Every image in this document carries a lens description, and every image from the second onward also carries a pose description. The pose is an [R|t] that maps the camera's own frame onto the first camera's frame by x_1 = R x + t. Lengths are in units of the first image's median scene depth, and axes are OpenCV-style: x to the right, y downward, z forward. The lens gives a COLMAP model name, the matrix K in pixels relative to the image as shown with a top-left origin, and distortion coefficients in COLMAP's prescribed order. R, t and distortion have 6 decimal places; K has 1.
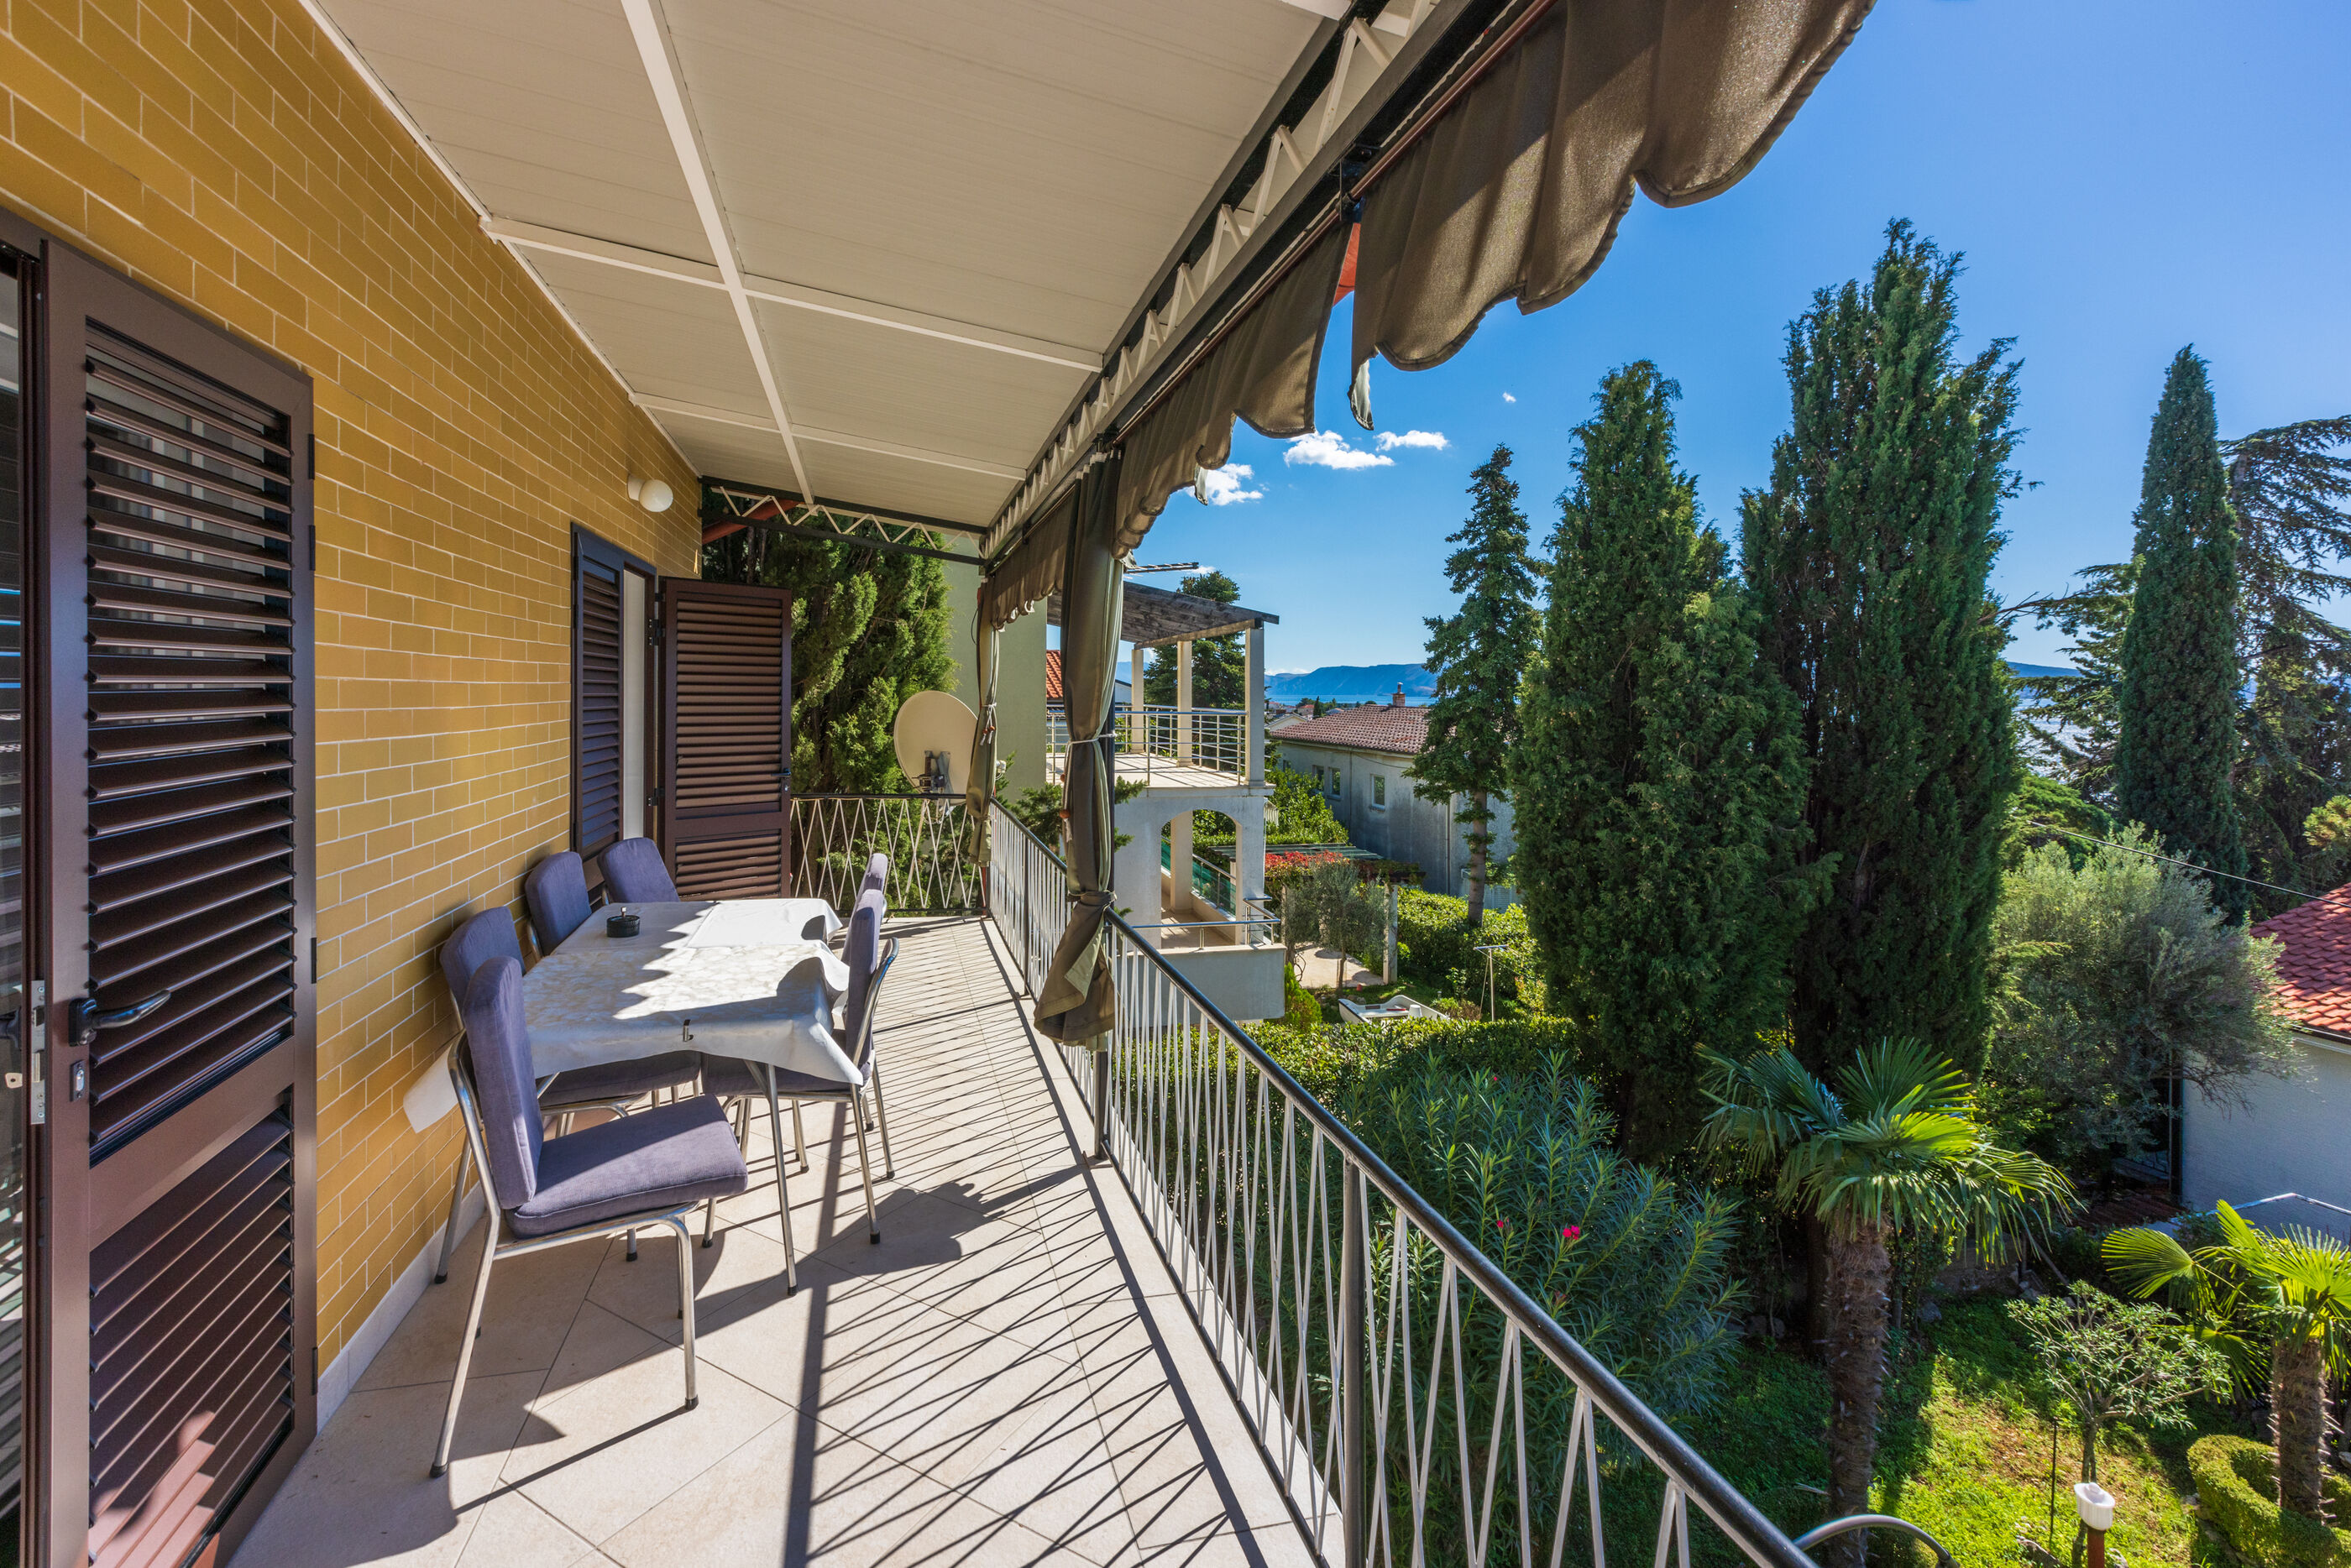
lens RADIAL K [[1064.9, 0, 1153.7], [0, 1064.9, 691.4], [0, 0, 1]] dist [0.001865, -0.001448]
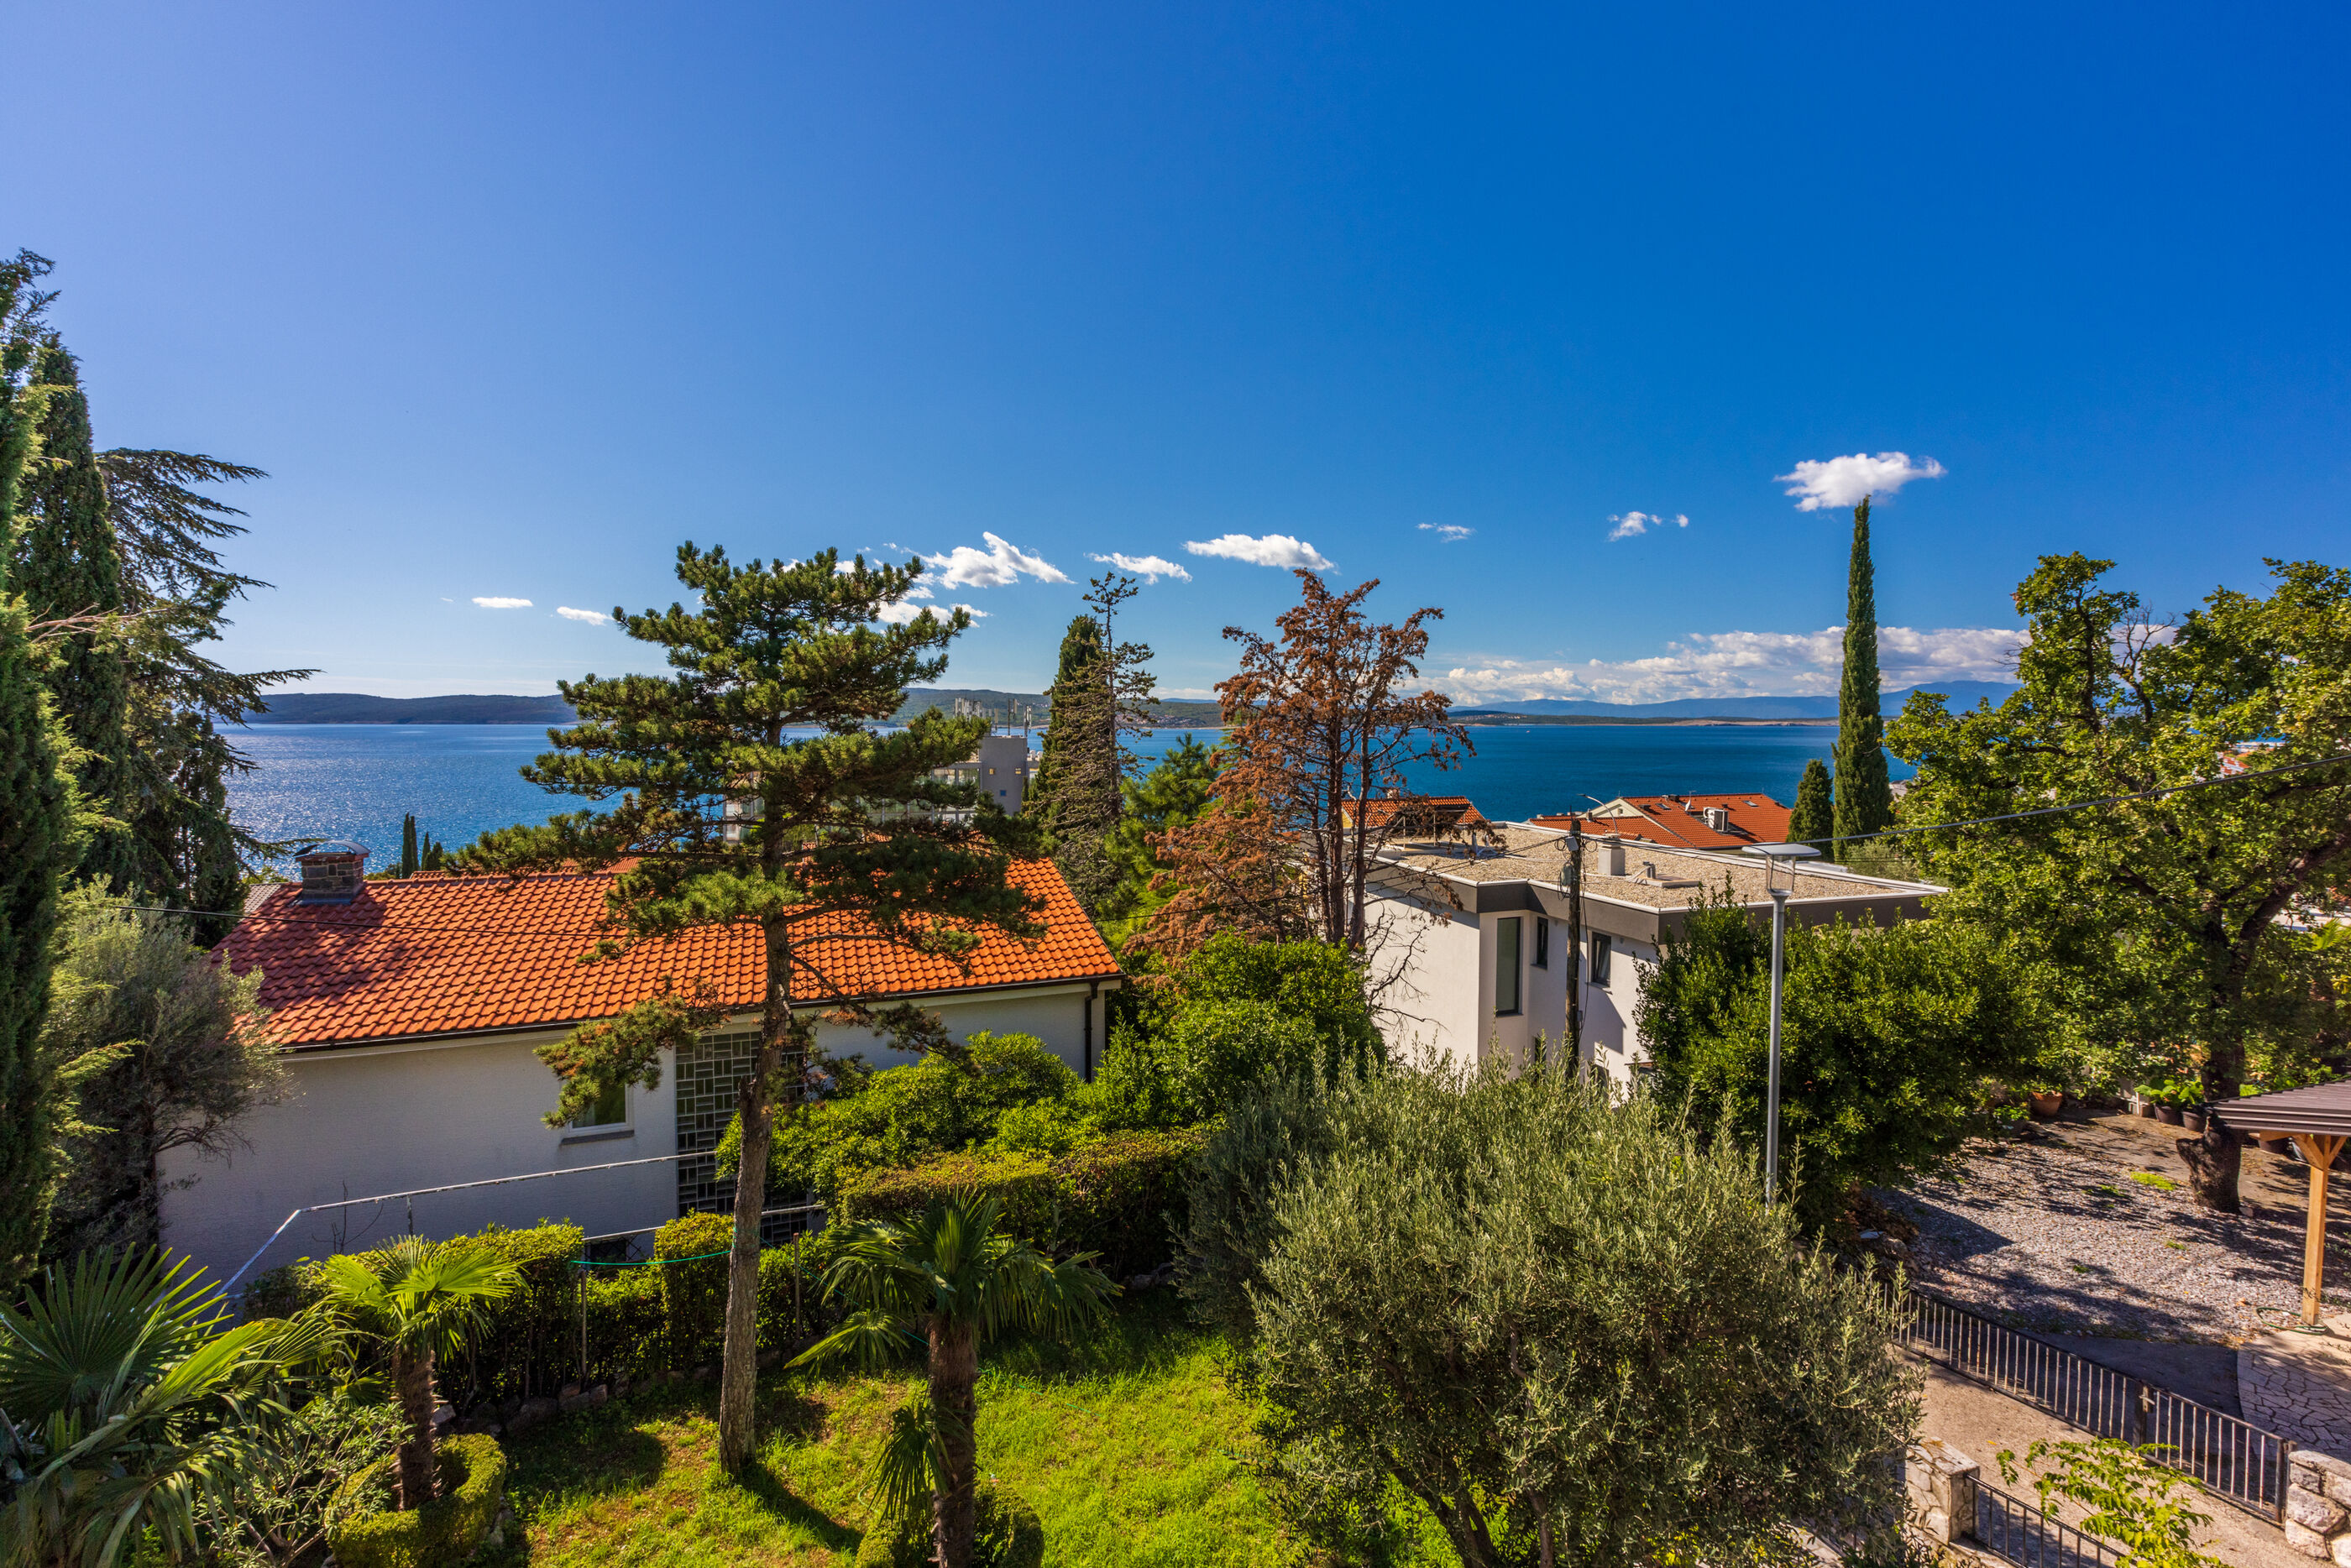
lens RADIAL K [[1064.9, 0, 1169.8], [0, 1064.9, 767.7], [0, 0, 1]] dist [0.001865, -0.001448]
pose [[-0.070331, -0.049105, 0.996314, -0.004274], [-0.002096, 0.998793, 0.049079, -0.014609], [-0.997522, 0.001363, -0.070349, 0.290230]]
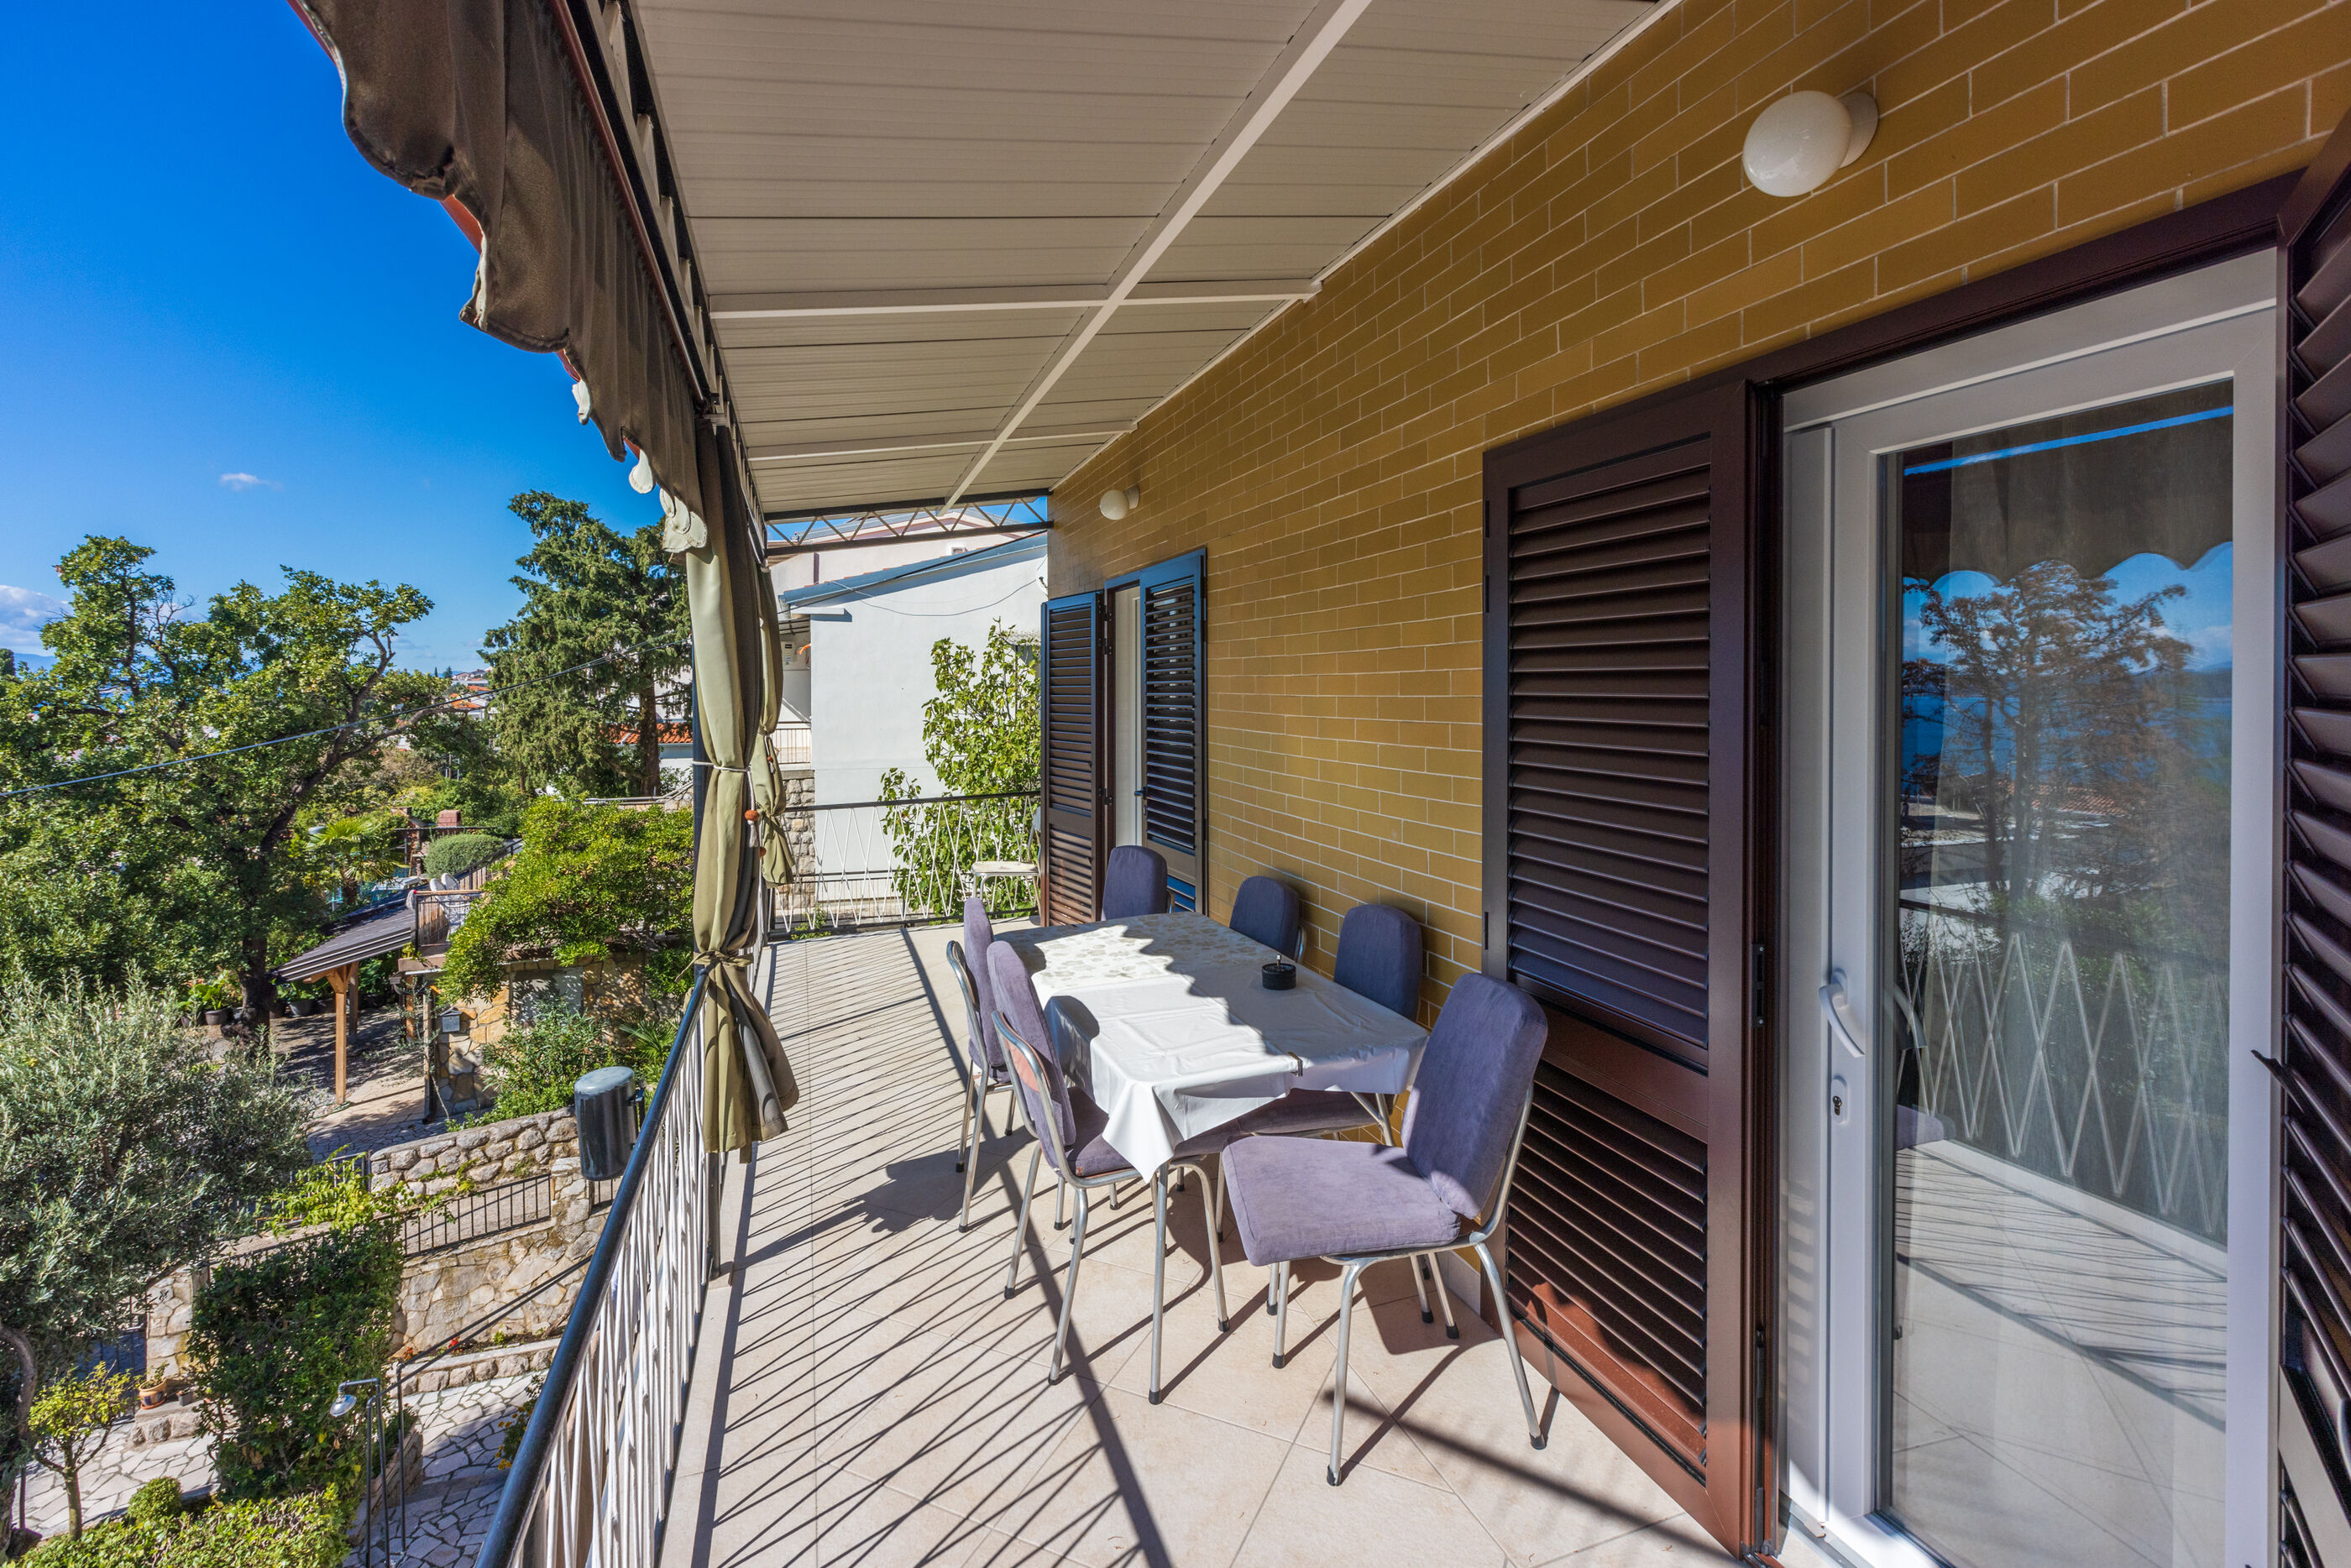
lens RADIAL K [[1064.9, 0, 1153.8], [0, 1064.9, 686.4], [0, 0, 1]] dist [0.001865, -0.001448]
pose [[-0.998006, 0.000405, -0.063119, -0.137725], [0.000359, 1.000000, 0.000746, -0.006823], [0.063119, 0.000722, -0.998006, 0.752107]]
